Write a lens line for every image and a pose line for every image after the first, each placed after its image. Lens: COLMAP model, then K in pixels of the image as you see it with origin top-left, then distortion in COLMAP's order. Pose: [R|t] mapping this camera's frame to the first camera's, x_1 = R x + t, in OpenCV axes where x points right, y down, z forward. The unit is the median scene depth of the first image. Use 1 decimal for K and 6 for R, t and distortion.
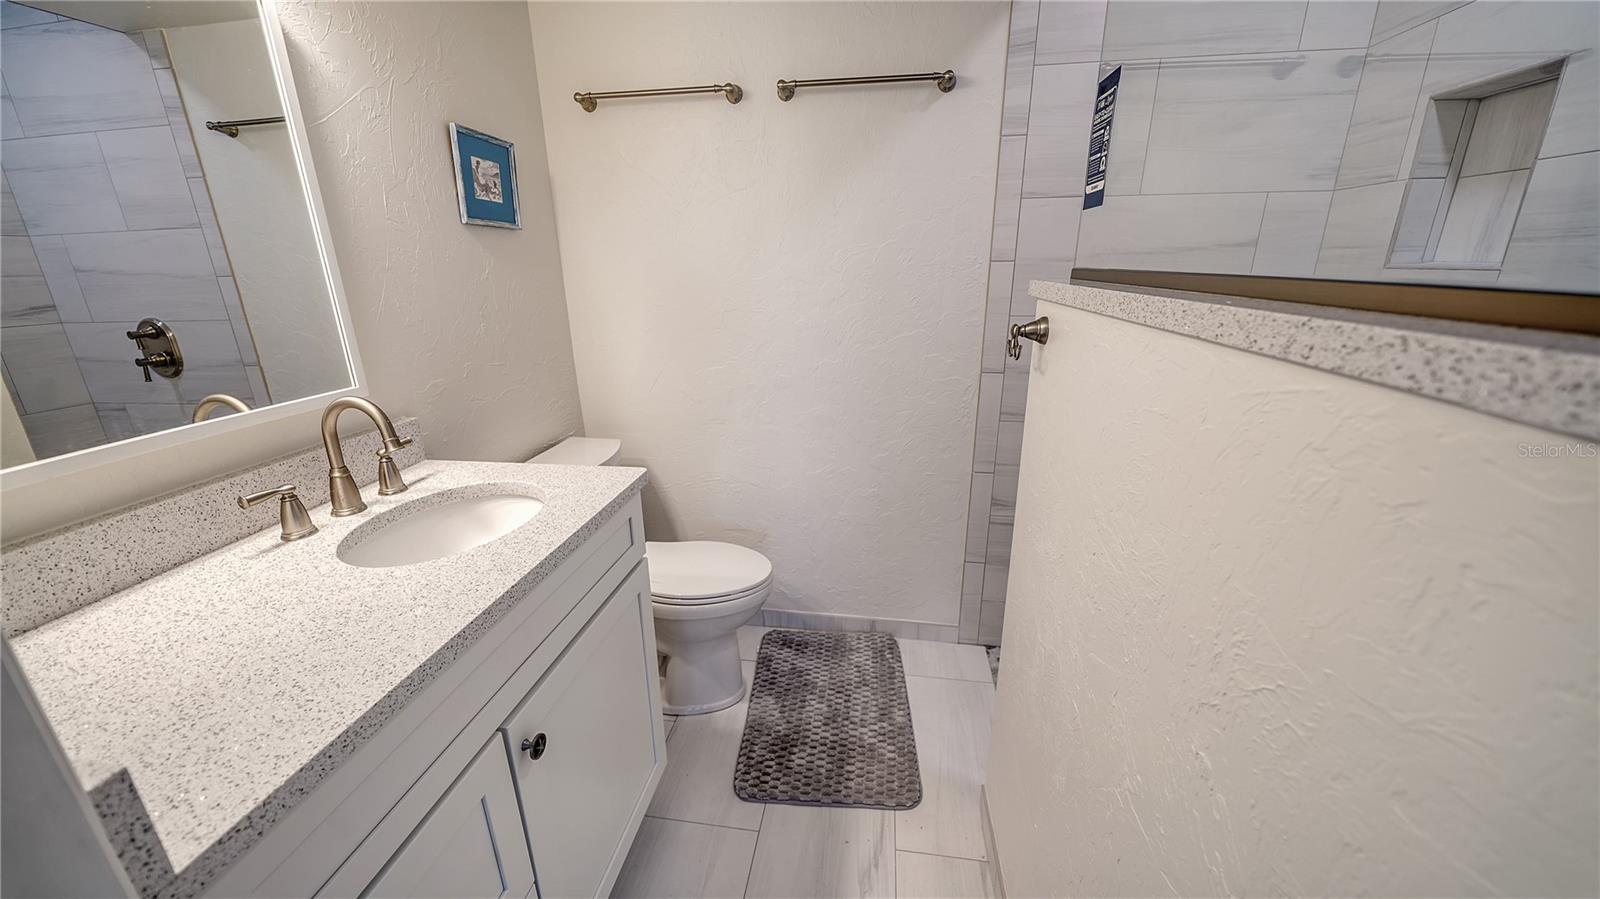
lens RADIAL K [[594.2, 0, 795.4], [0, 594.2, 461.7], [0, 0, 1]] dist [-0.012698, -0.000019]
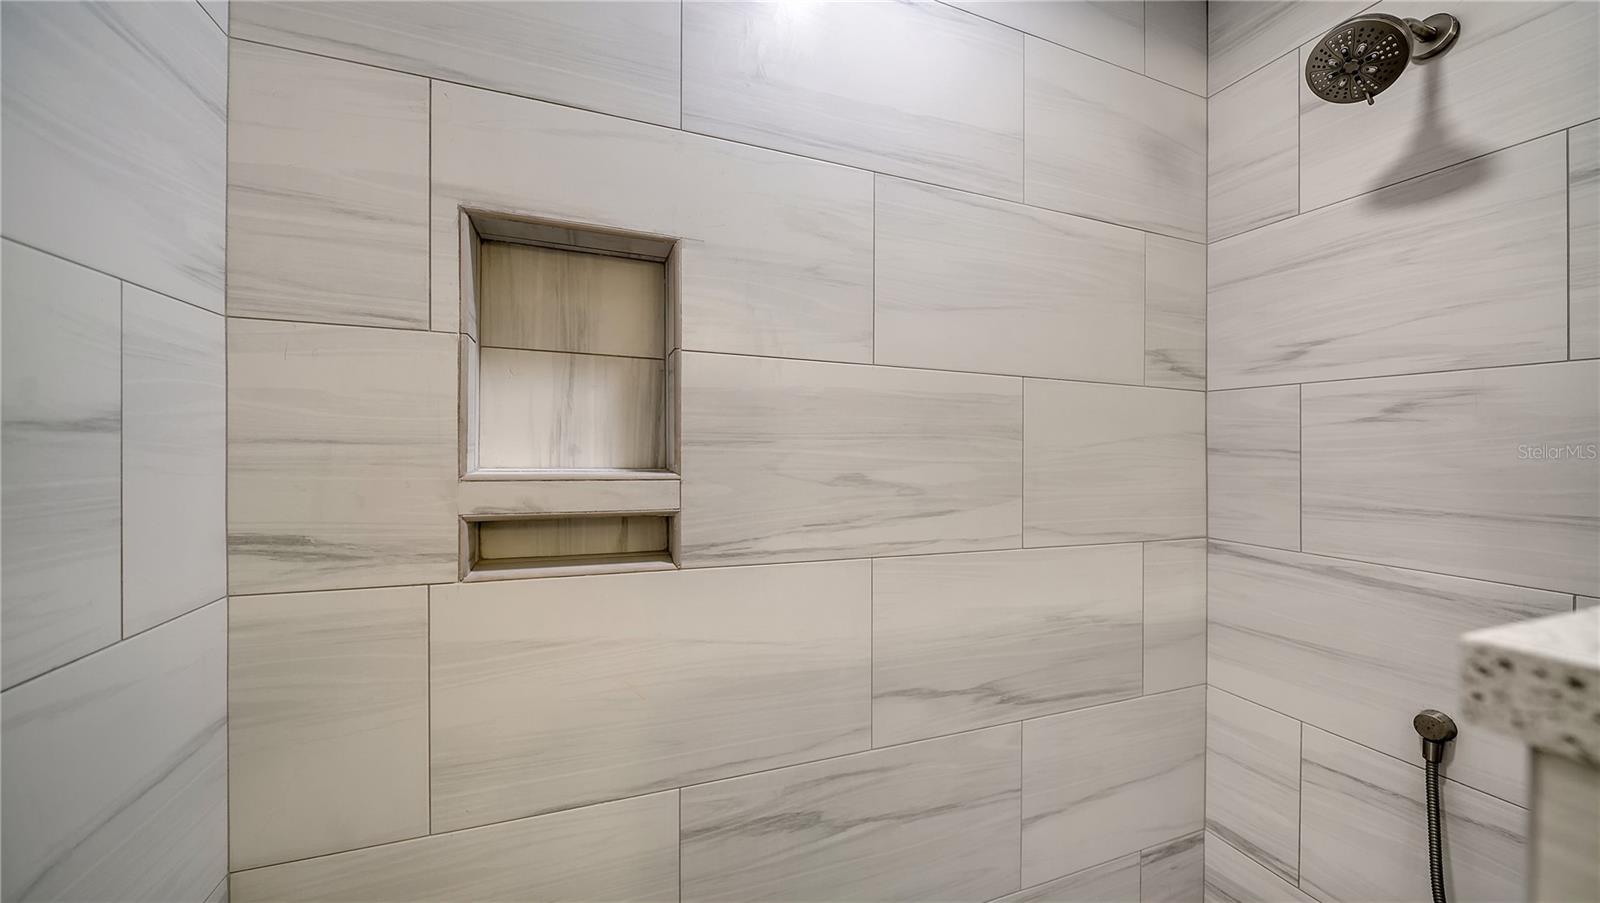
lens RADIAL K [[558.6, 0, 793.6], [0, 558.6, 452.0], [0, 0, 1]] dist [-0.001599, -0.002249]
pose [[-0.489025, 0.008089, 0.872232, 0.428850], [0.273202, 0.951064, 0.144353, -0.379925], [-0.828381, 0.308888, -0.467304, 1.072375]]
